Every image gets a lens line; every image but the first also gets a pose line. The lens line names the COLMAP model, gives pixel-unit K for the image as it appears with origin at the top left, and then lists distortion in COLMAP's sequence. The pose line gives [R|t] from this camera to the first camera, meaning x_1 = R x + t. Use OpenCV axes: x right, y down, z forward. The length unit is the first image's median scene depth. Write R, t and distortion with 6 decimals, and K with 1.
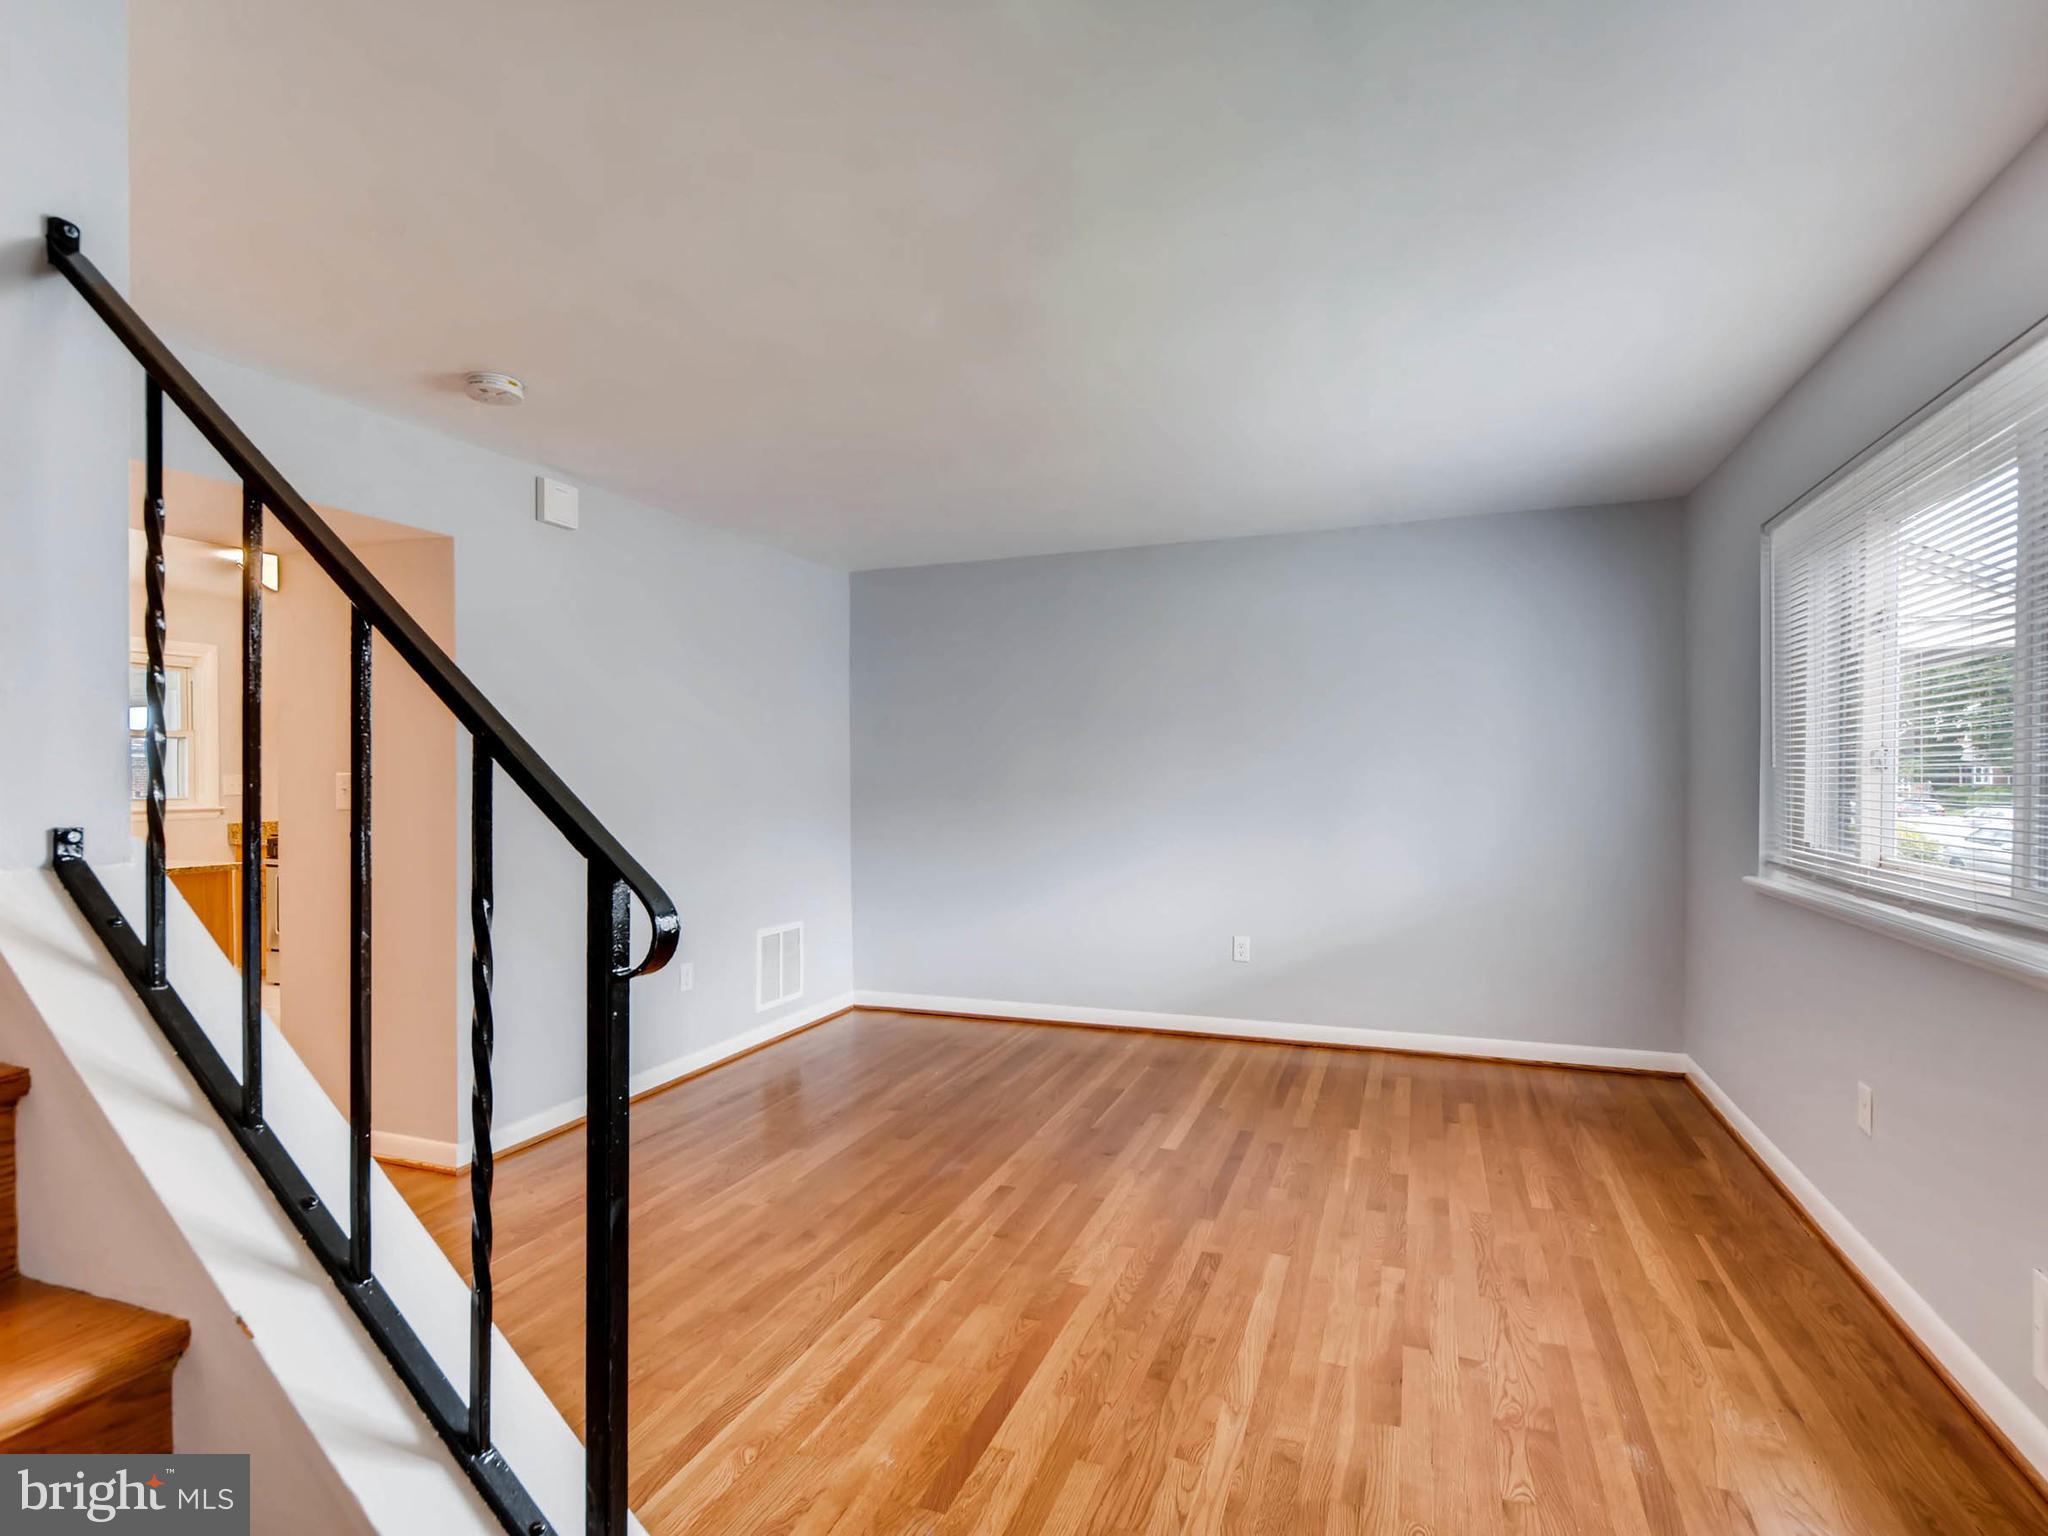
lens RADIAL K [[1021.8, 0, 1041.1], [0, 1021.8, 775.8], [0, 0, 1]] dist [0.020058, -0.015185]
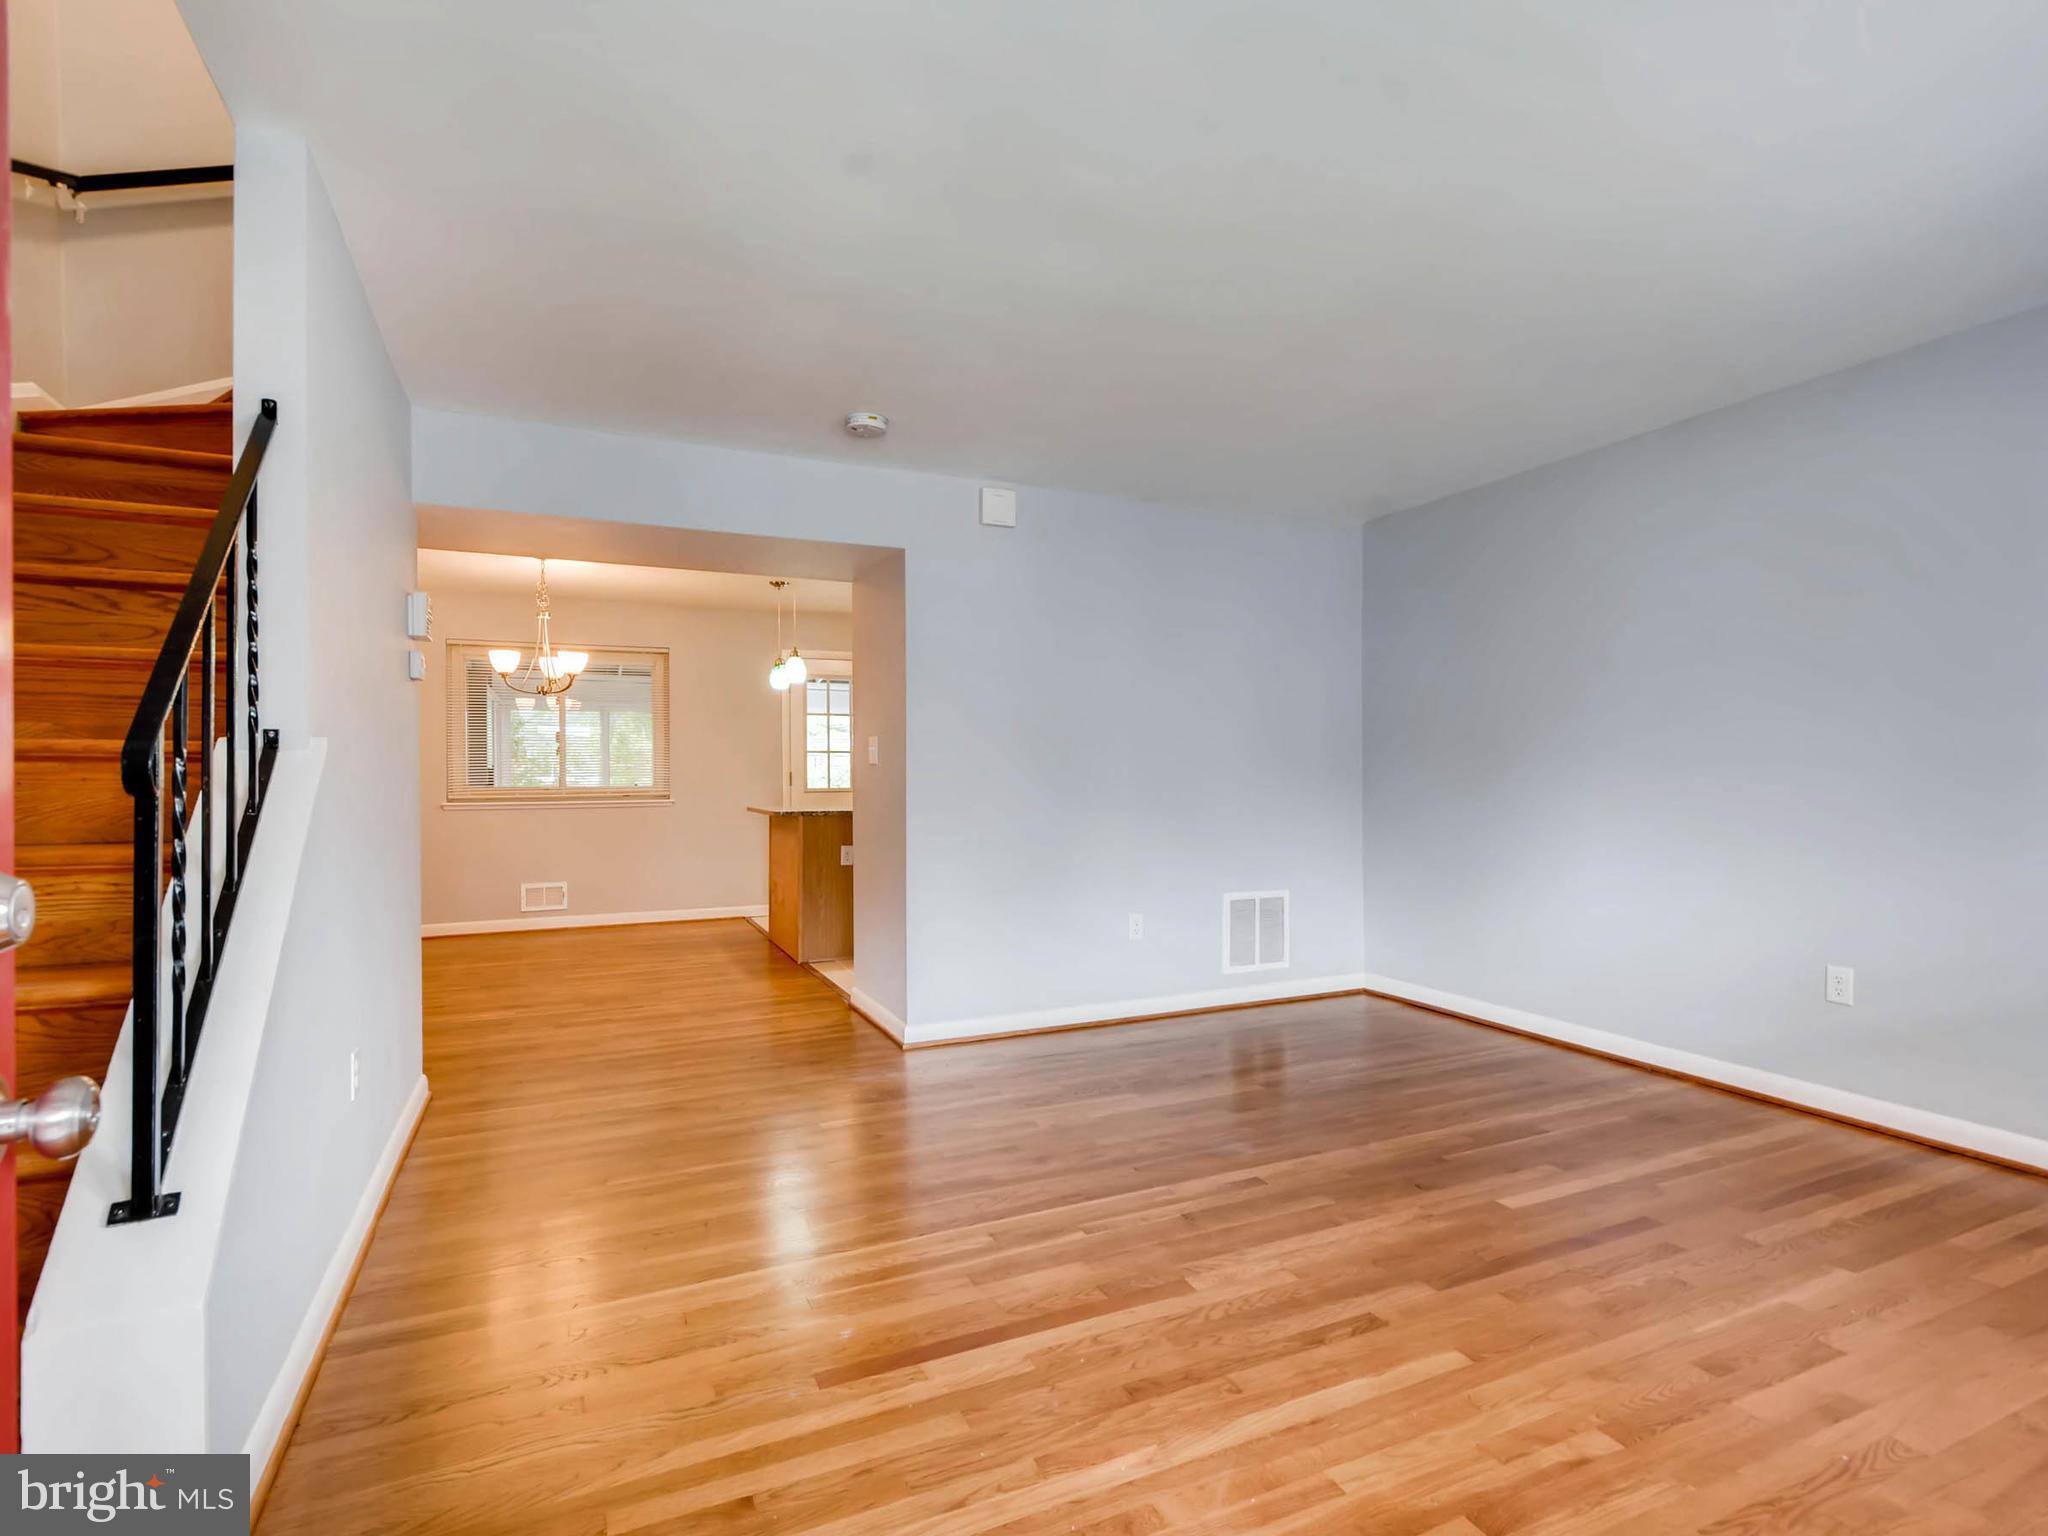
lens RADIAL K [[1015.5, 0, 1033.9], [0, 1015.5, 775.6], [0, 0, 1]] dist [0.022826, -0.014094]
pose [[0.706819, 0.005458, -0.707374, 0.460776], [-0.000857, 0.999976, 0.006859, 0.042373], [0.707394, -0.004242, 0.706806, 0.234215]]
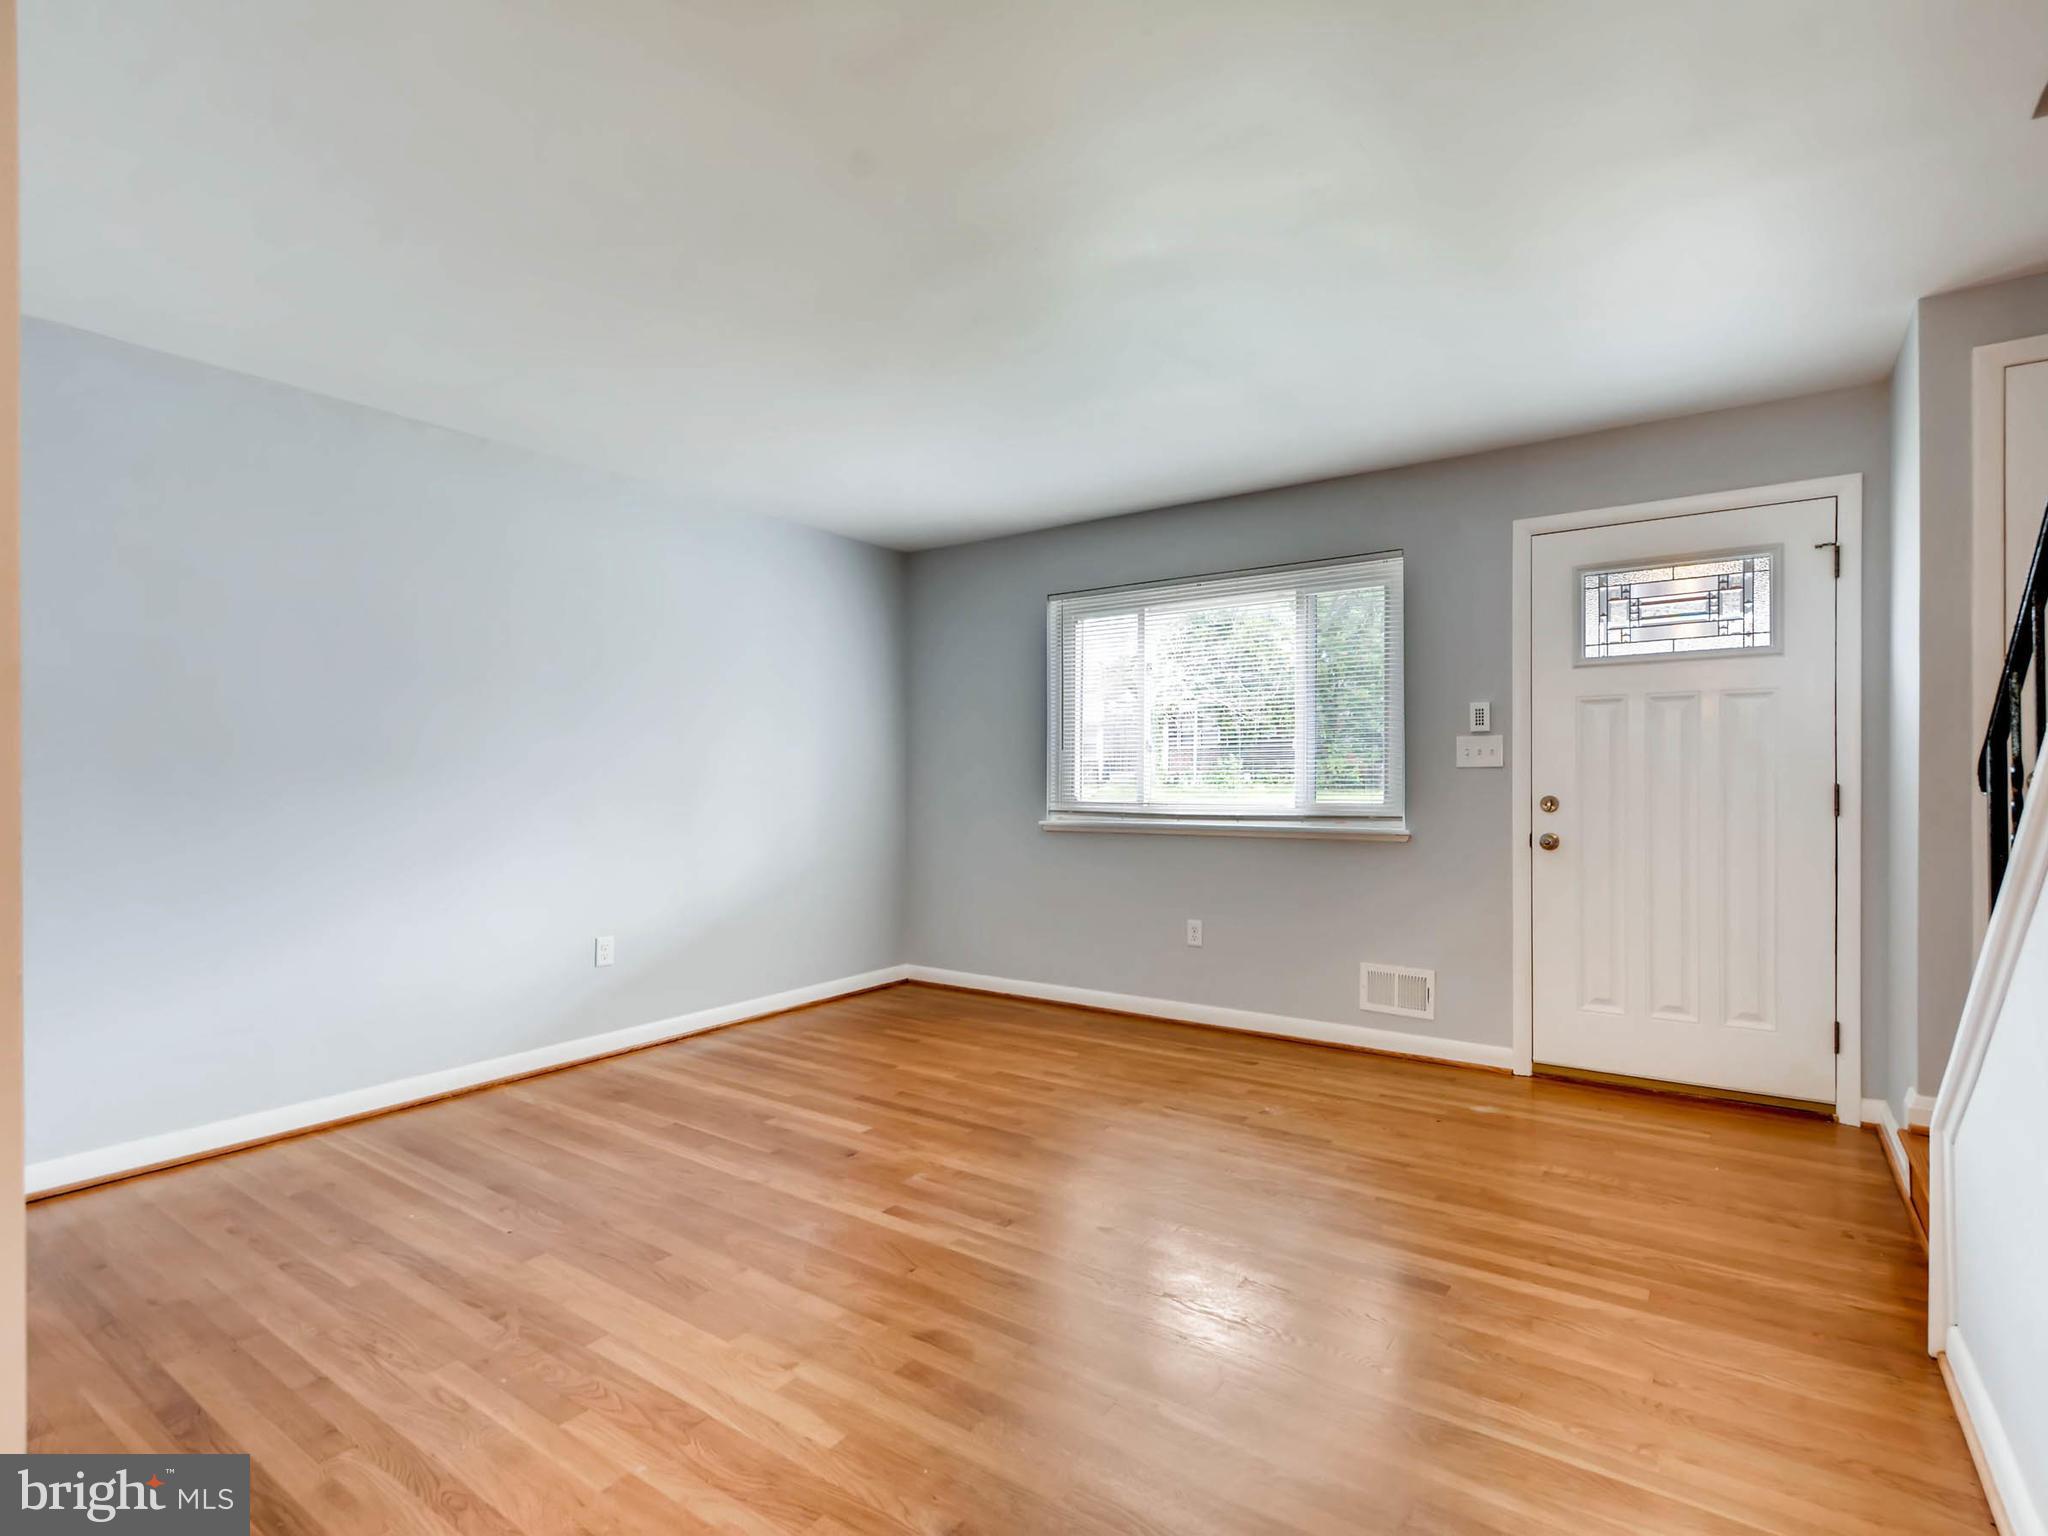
lens RADIAL K [[1002.2, 0, 1037.0], [0, 1002.2, 794.0], [0, 0, 1]] dist [0.002419, 0.000205]
pose [[0.244888, -0.010242, 0.969497, -0.825455], [0.002162, 0.999947, 0.010018, 0.045347], [-0.969549, -0.000357, 0.244898, 0.681795]]
